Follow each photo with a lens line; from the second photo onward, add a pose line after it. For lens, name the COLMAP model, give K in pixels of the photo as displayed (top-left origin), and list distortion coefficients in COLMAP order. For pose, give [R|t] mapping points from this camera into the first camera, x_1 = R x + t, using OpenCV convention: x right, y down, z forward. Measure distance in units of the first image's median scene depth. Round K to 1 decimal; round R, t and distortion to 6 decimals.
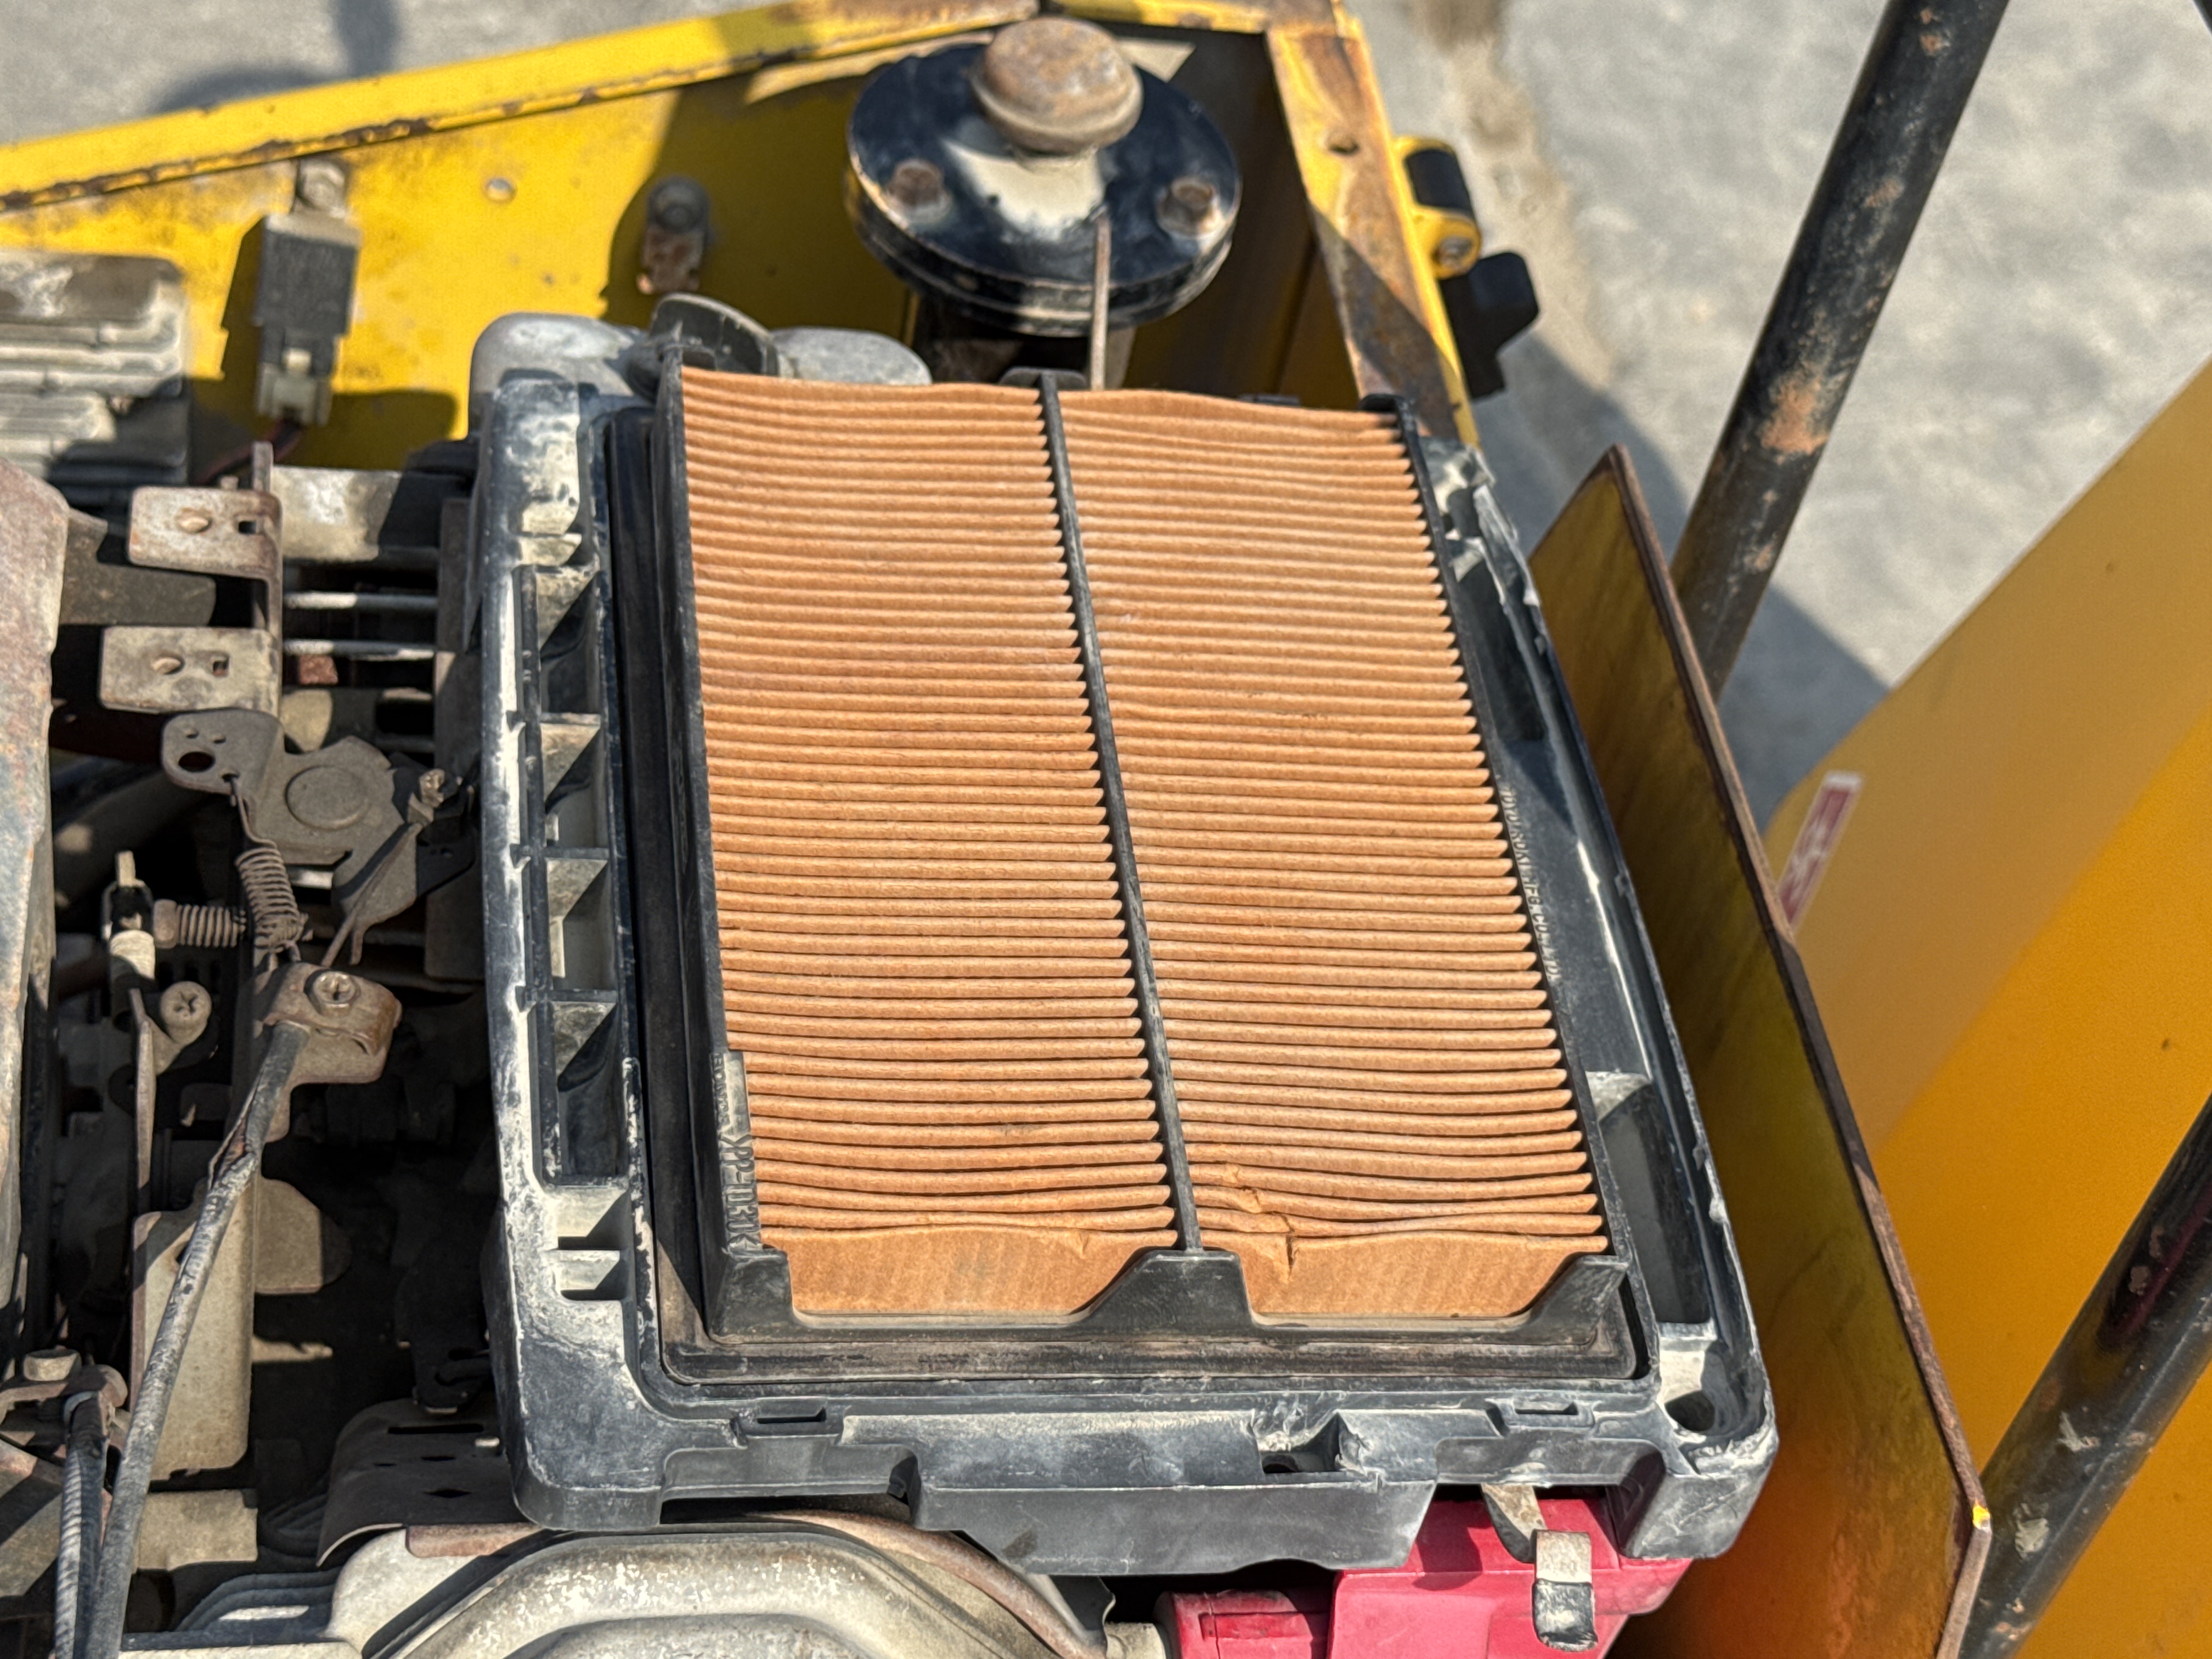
lens RADIAL K [[3675.8, 0, 1106.0], [0, 3675.8, 829.5], [0, 0, 1]] dist [-0.255582, 2.031943]
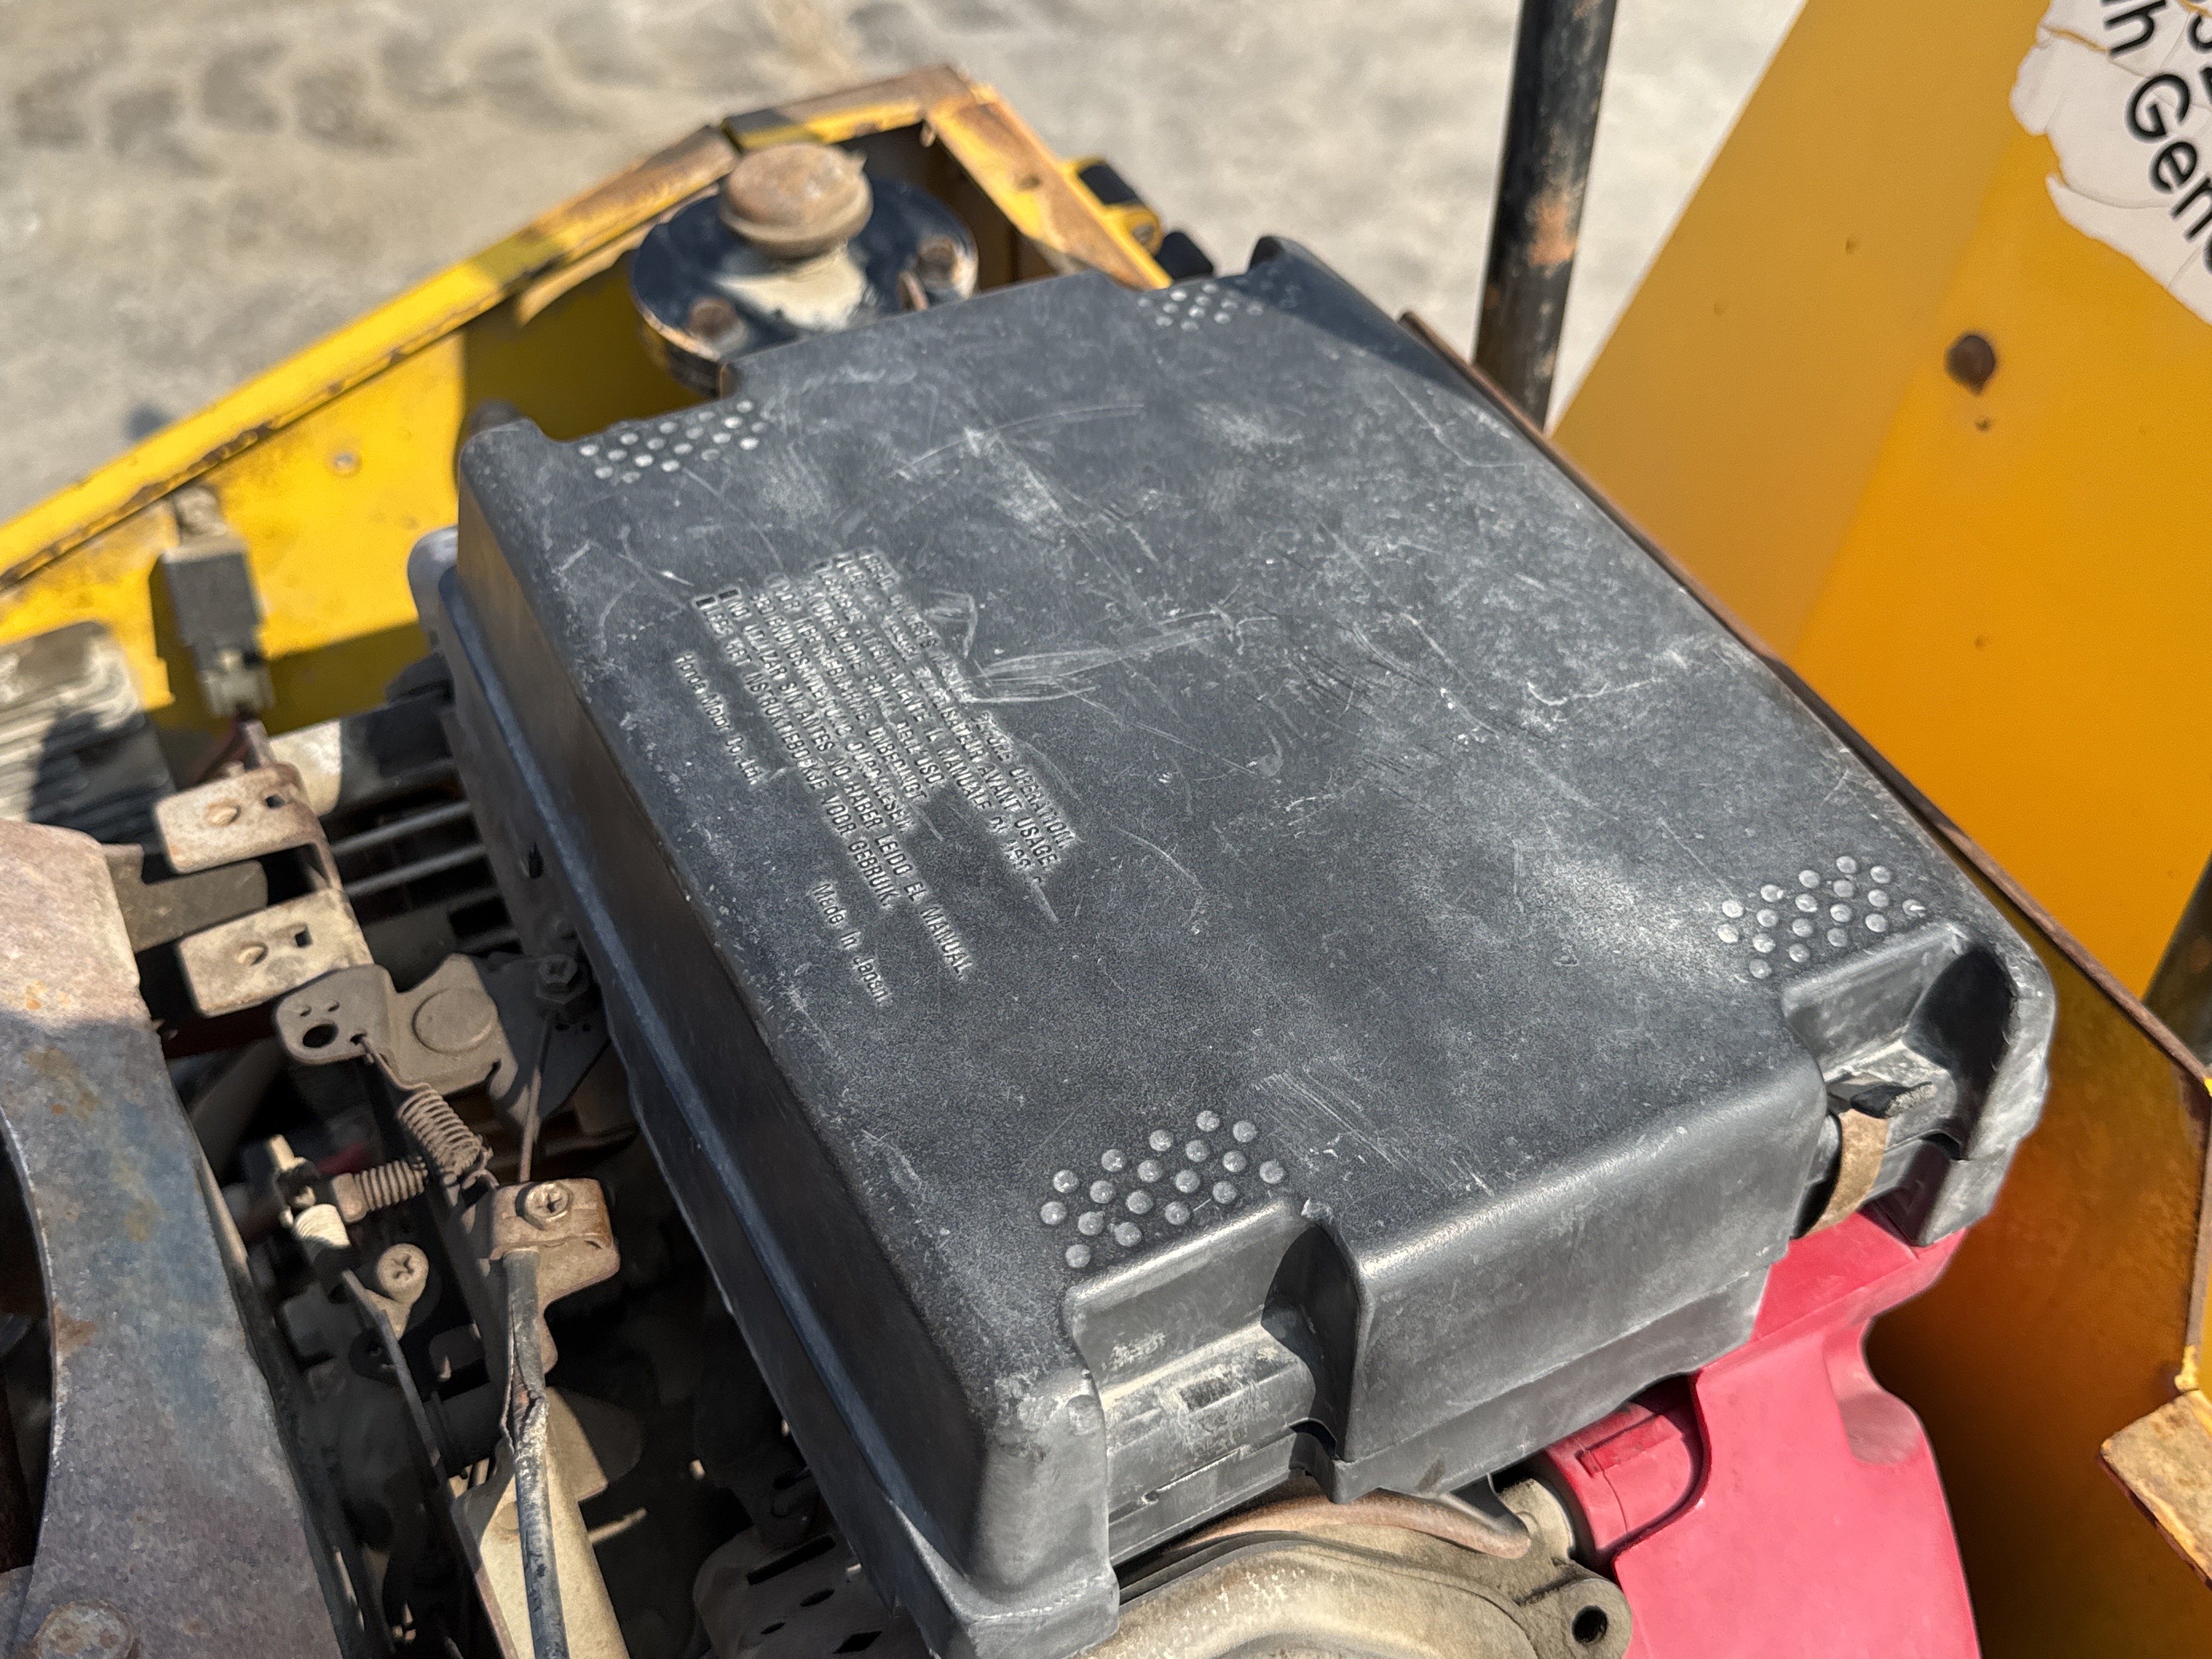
lens RADIAL K [[2352.5, 0, 1106.0], [0, 2352.5, 829.5], [0, 0, 1]] dist [-0.000077, -0.035951]
pose [[0.927789, -0.354561, 0.116162, -0.093390], [0.351002, 0.935013, 0.050471, -0.025405], [-0.126508, -0.006054, 0.991947, 0.298803]]
